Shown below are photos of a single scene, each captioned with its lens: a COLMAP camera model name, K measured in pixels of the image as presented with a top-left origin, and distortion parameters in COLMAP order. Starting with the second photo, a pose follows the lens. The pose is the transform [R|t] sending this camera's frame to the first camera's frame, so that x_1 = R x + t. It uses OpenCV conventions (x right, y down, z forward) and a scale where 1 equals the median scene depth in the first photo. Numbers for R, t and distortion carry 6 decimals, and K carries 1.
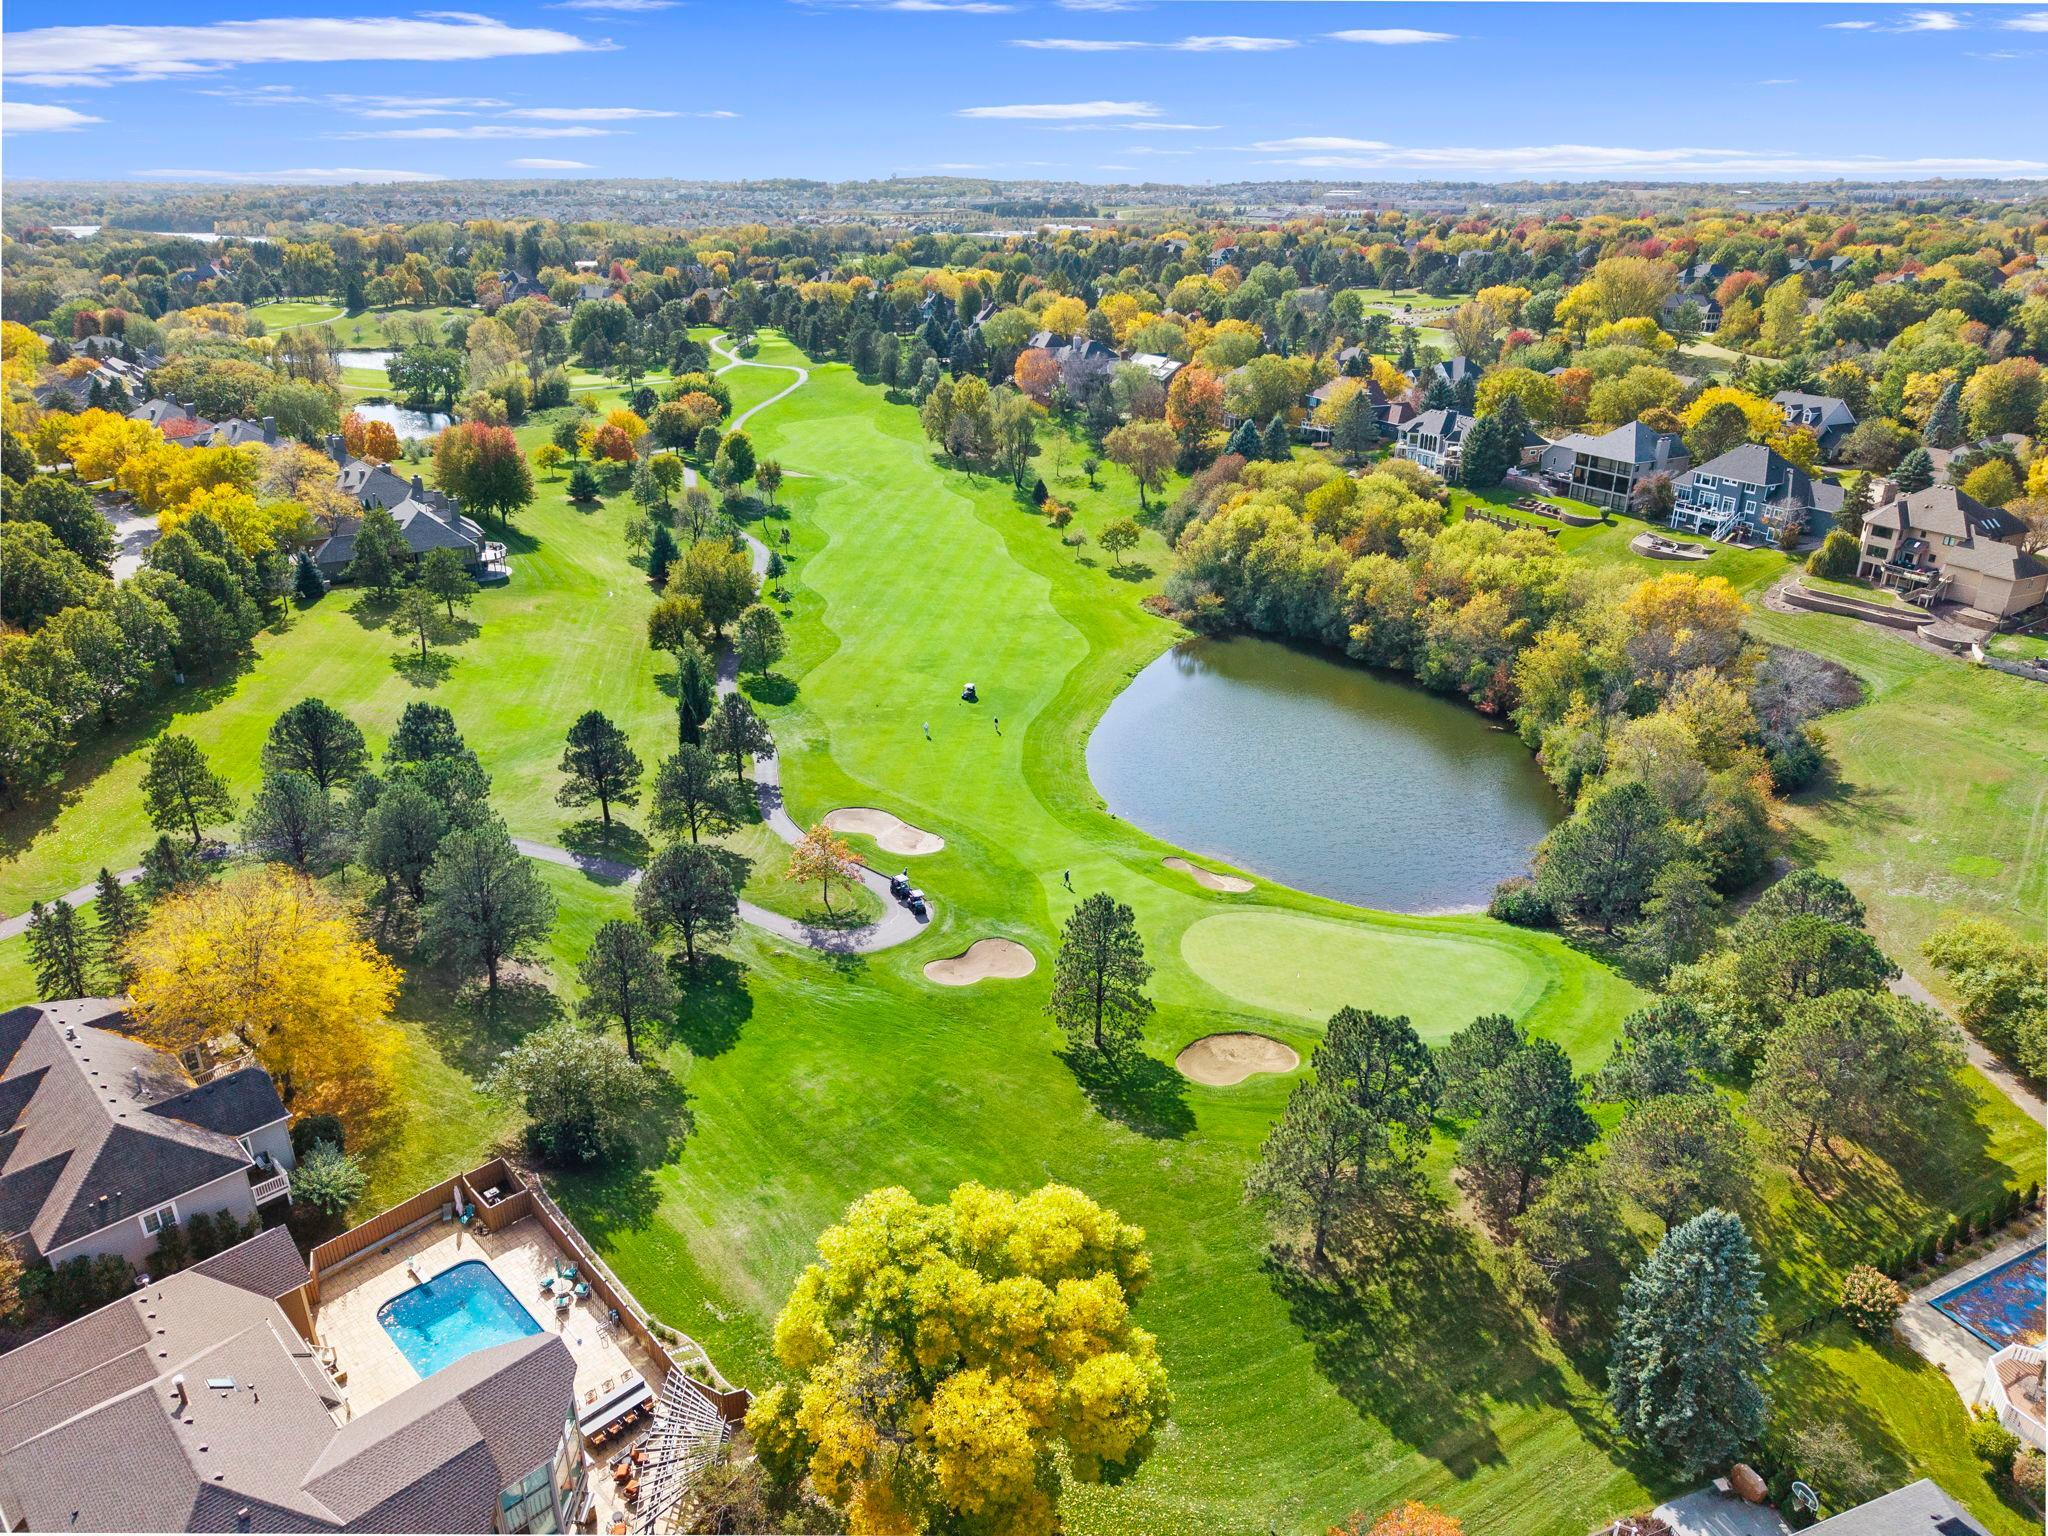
lens RADIAL K [[1360.3, 0, 1024.0], [0, 1360.3, 768.0], [0, 0, 1]] dist [0.011747, -0.004311]
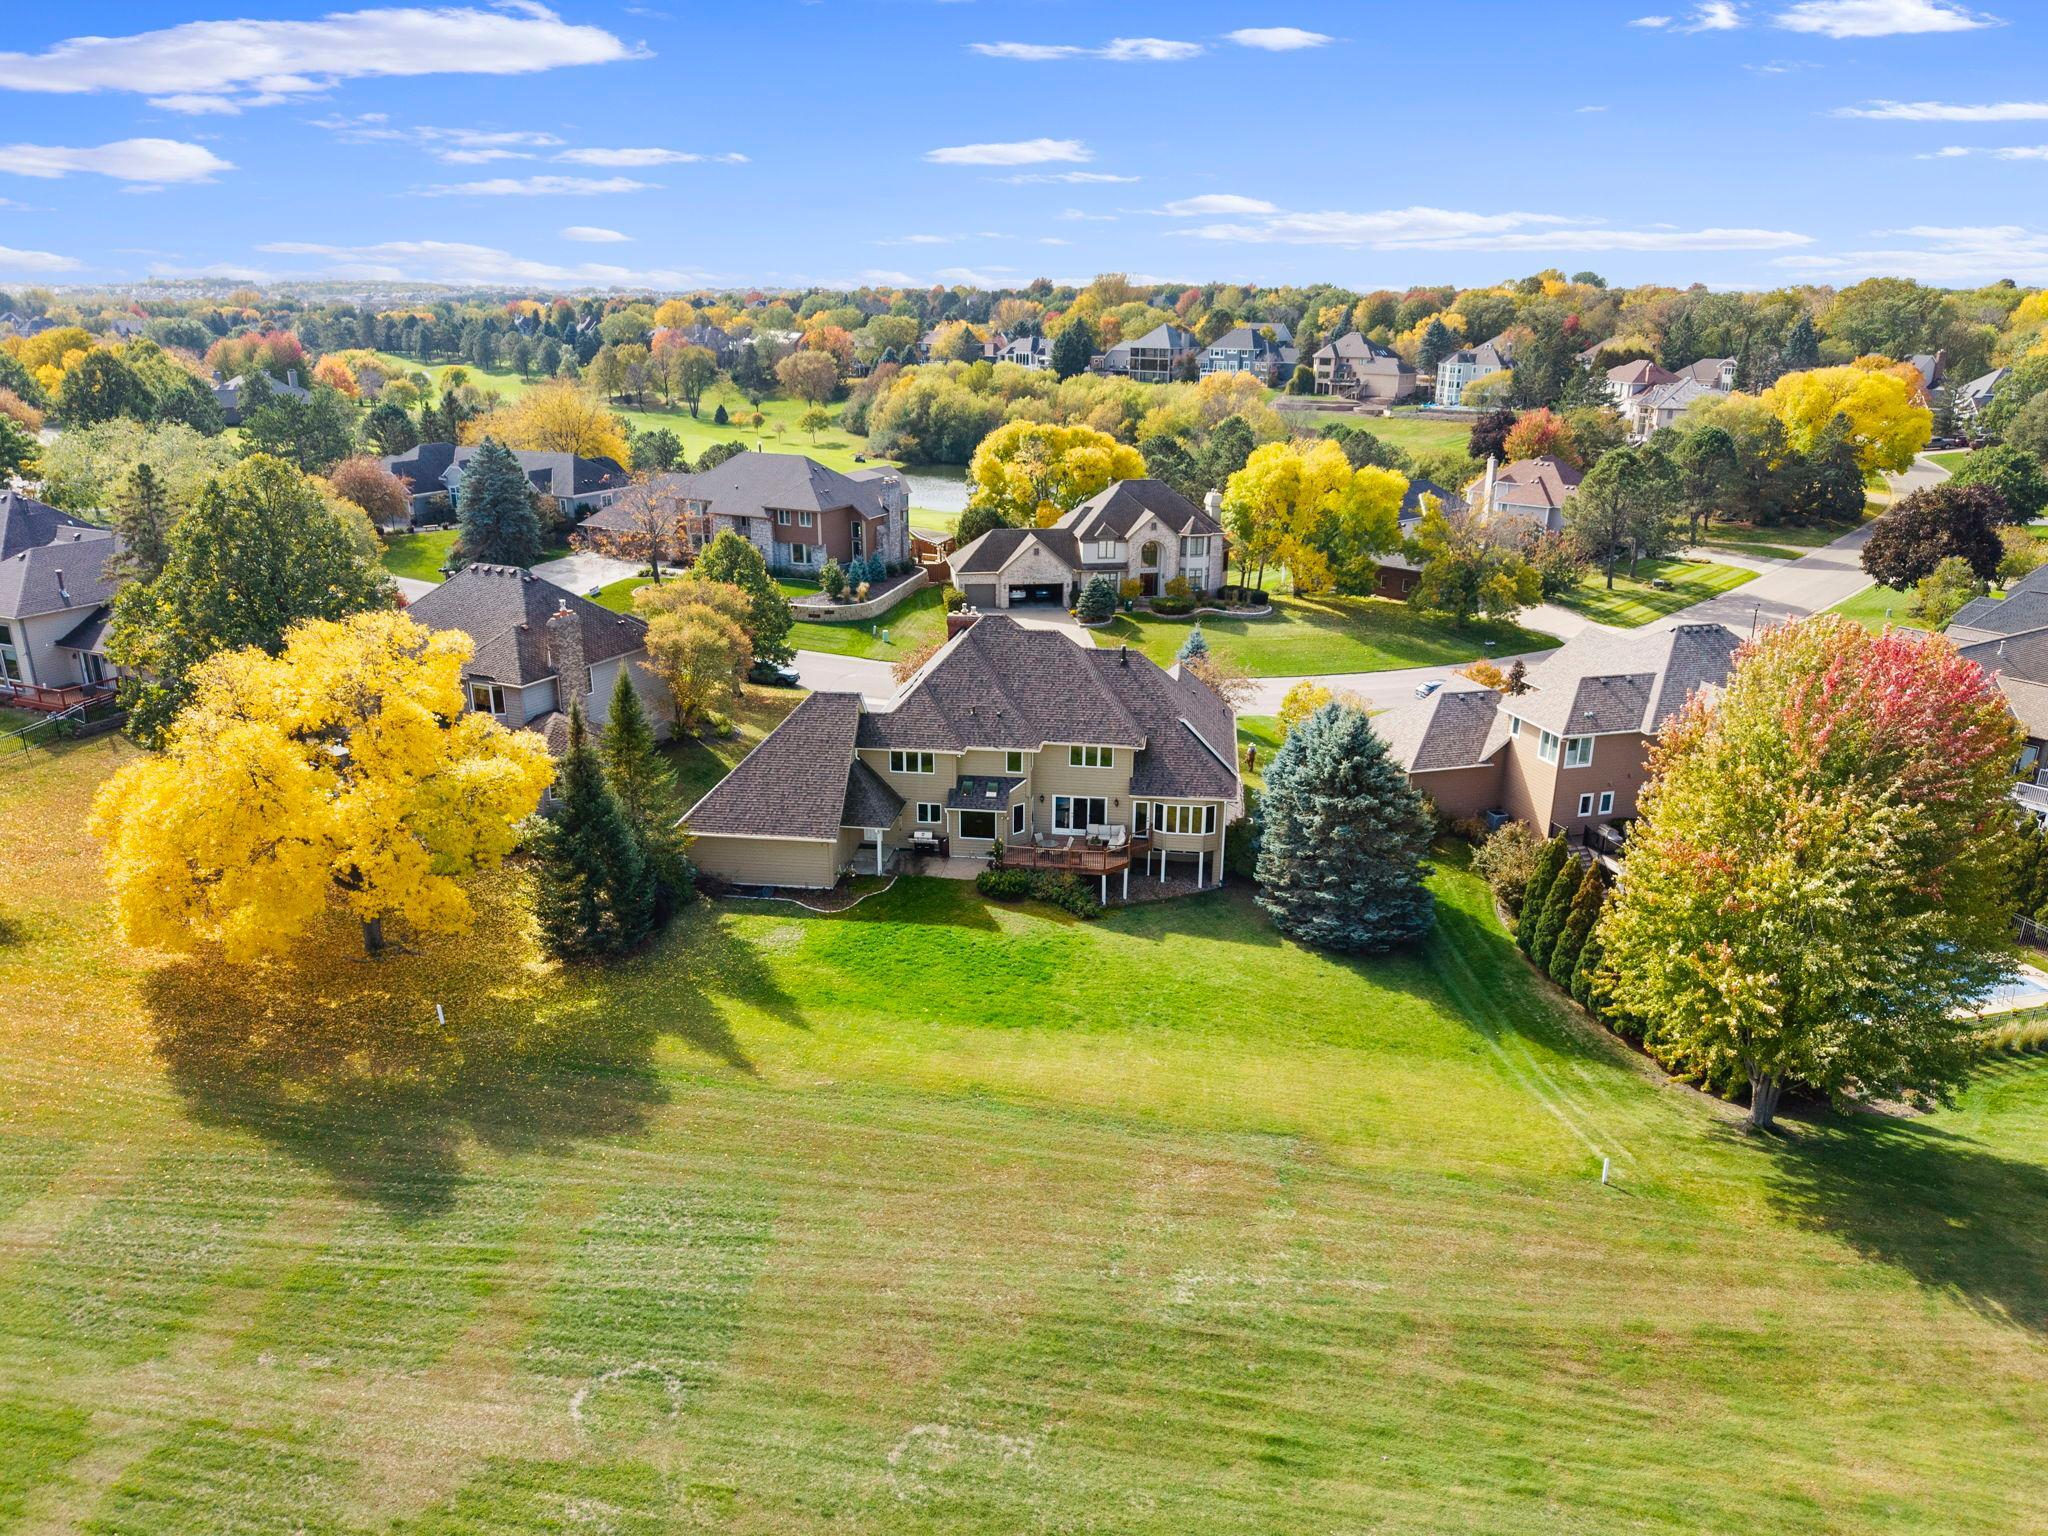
lens RADIAL K [[1389.7, 0, 1021.0], [0, 1389.7, 777.0], [0, 0, 1]] dist [0.016765, -0.016128]
pose [[0.933779, -0.109941, 0.340542, -0.197191], [0.135679, 0.989354, -0.052631, 0.218347], [-0.331131, 0.095350, 0.938755, -0.230222]]
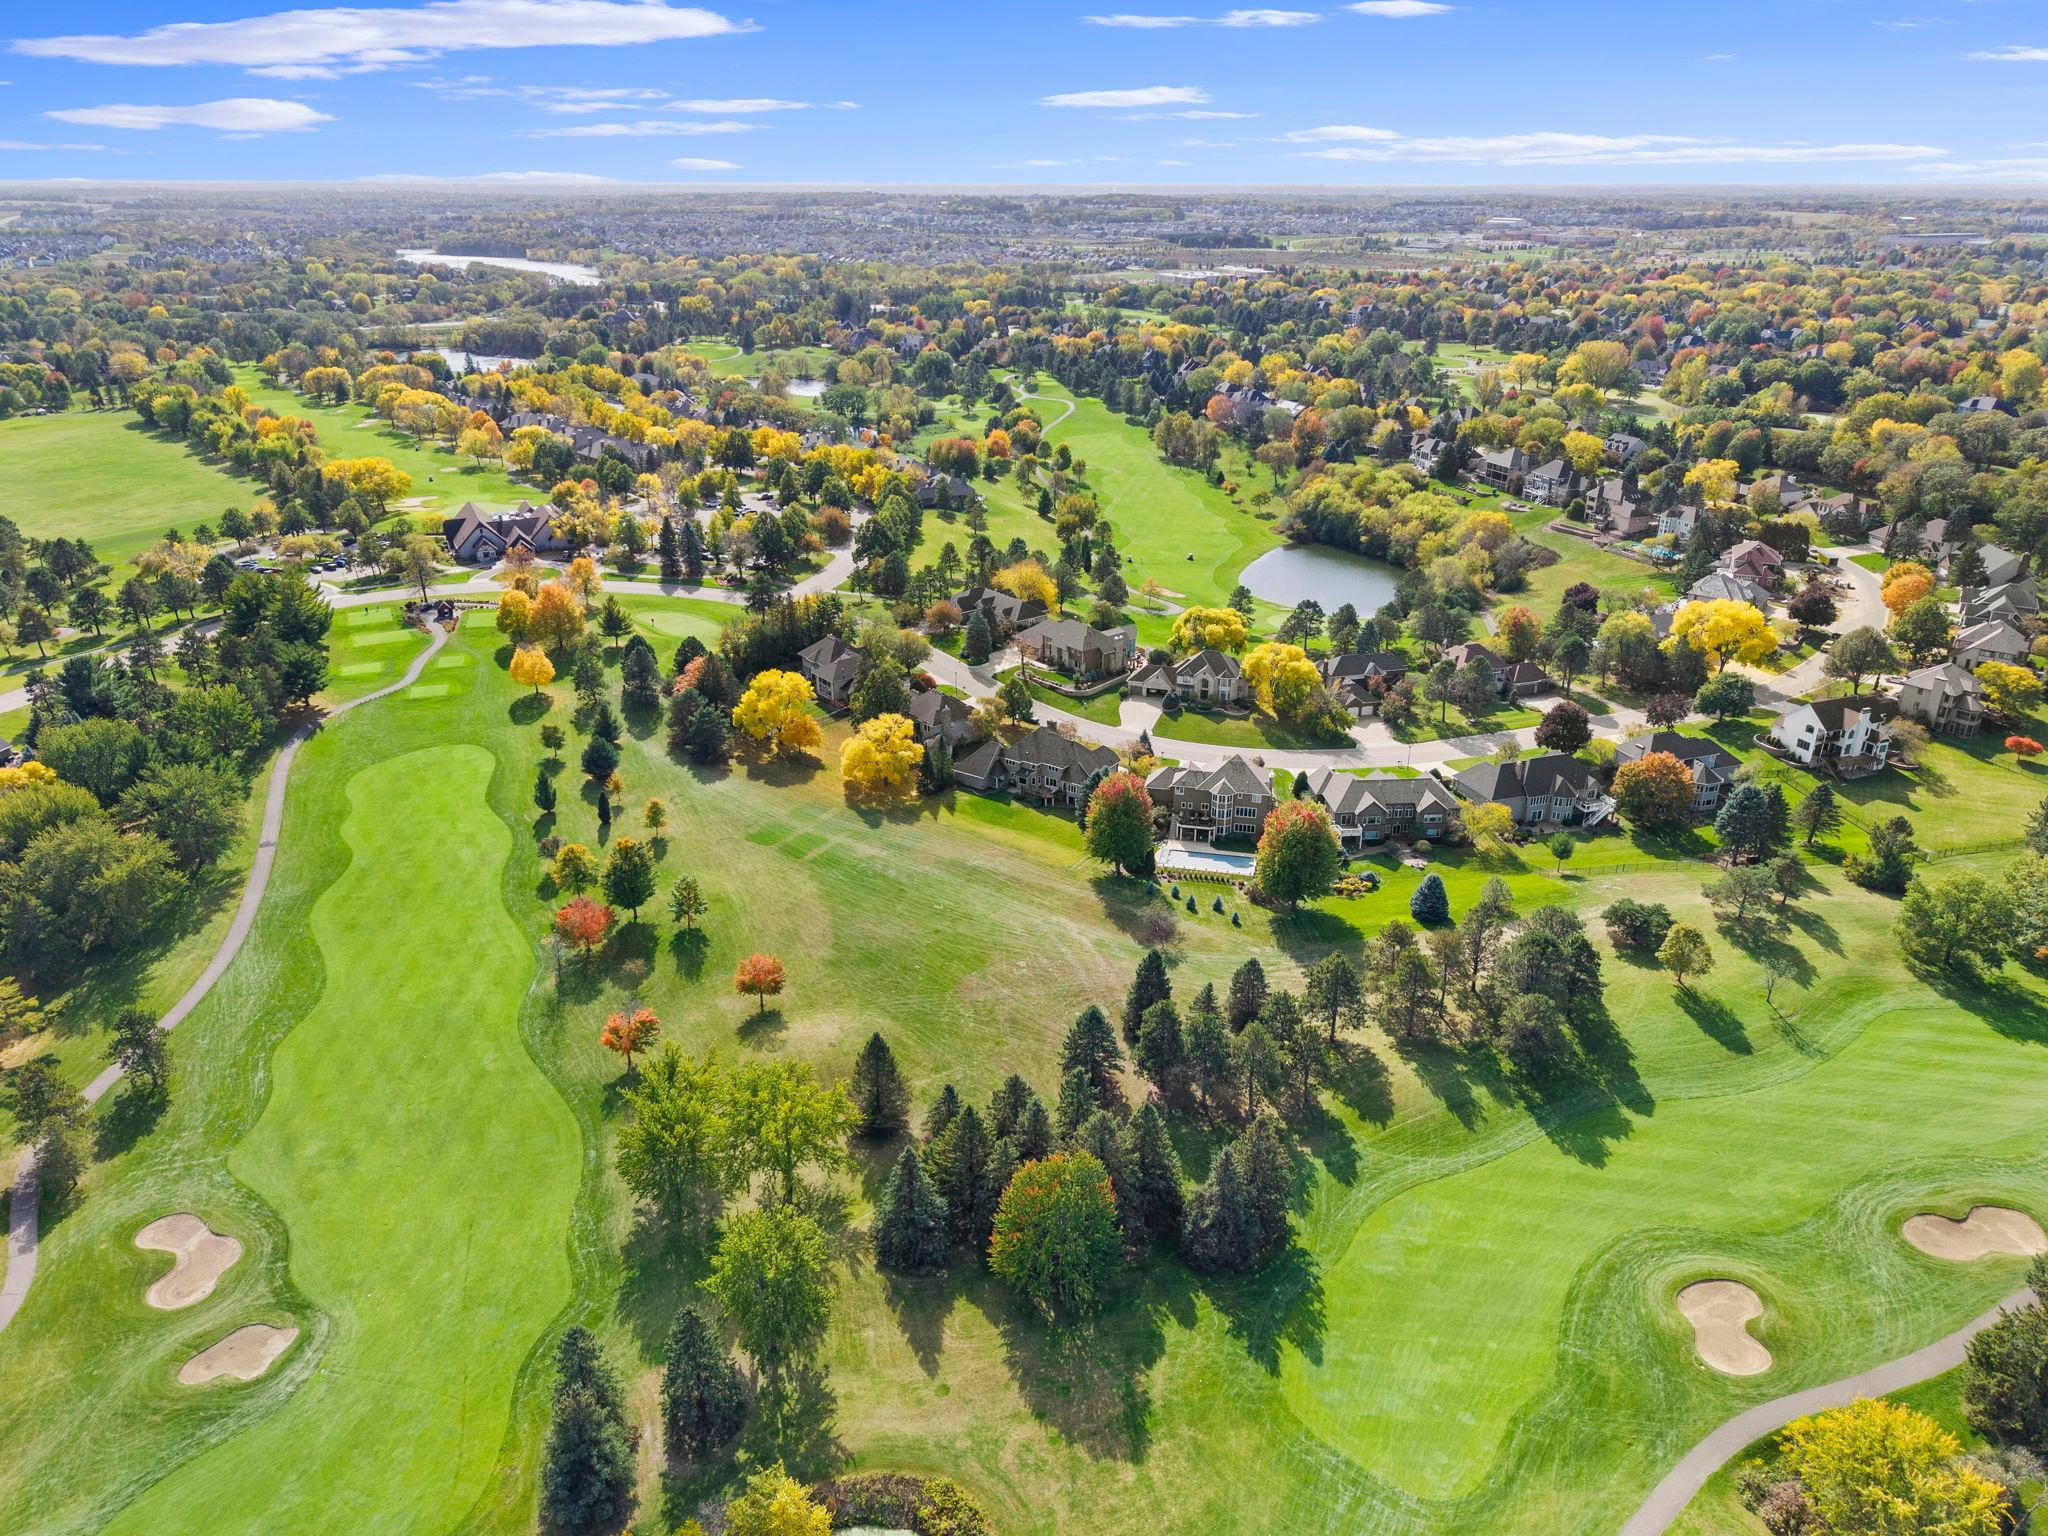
lens RADIAL K [[1360.3, 0, 1024.0], [0, 1360.3, 768.0], [0, 0, 1]] dist [0.011747, -0.004311]
pose [[0.992834, 0.045844, -0.110358, -0.031898], [-0.045903, 0.998944, 0.002008, 0.203560], [0.110333, 0.003072, 0.993890, -0.884885]]
